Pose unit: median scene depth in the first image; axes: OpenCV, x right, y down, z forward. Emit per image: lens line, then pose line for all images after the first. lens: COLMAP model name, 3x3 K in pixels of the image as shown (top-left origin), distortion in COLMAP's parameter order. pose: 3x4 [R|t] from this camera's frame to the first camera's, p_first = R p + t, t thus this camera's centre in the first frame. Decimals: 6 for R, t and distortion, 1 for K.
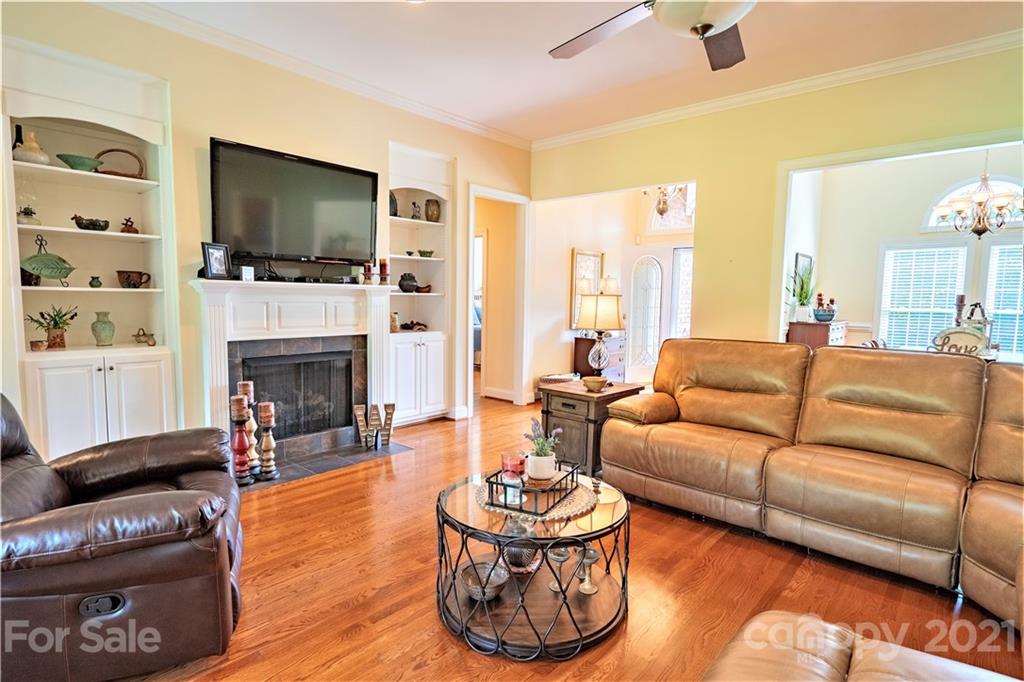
lens RADIAL K [[531.6, 0, 518.6], [0, 531.6, 344.7], [0, 0, 1]] dist [0.010015, 0.000593]
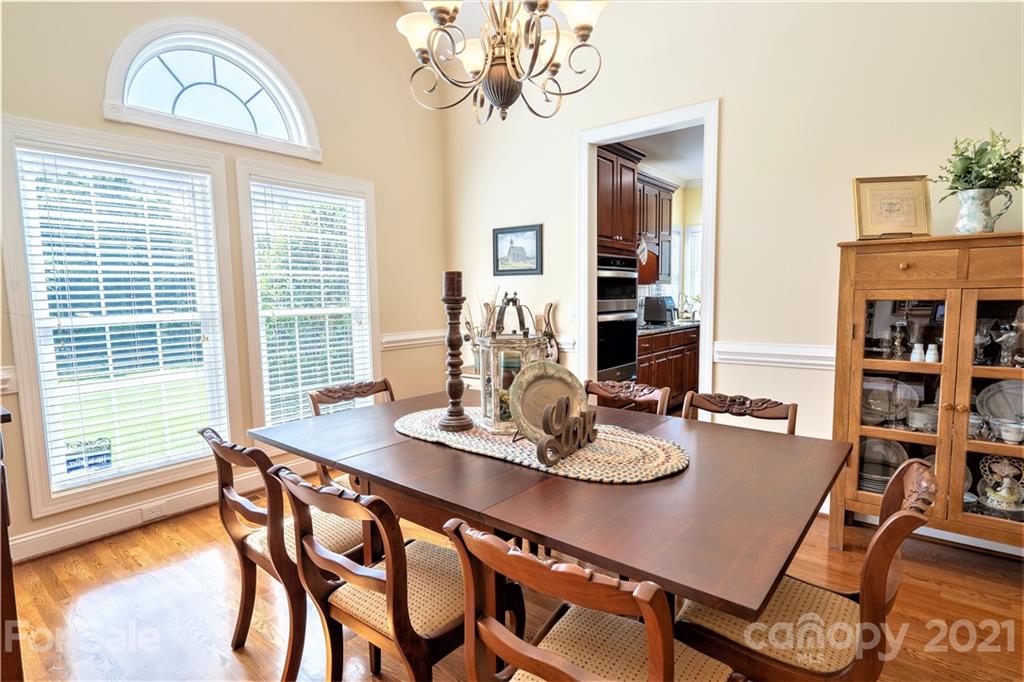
lens RADIAL K [[531.6, 0, 511.5], [0, 531.6, 345.1], [0, 0, 1]] dist [0.010015, 0.000593]
pose [[-0.012699, -0.112518, 0.993568, 0.477670], [0.109298, 0.987538, 0.113233, -0.084416], [-0.993928, 0.110033, -0.000243, 1.009519]]
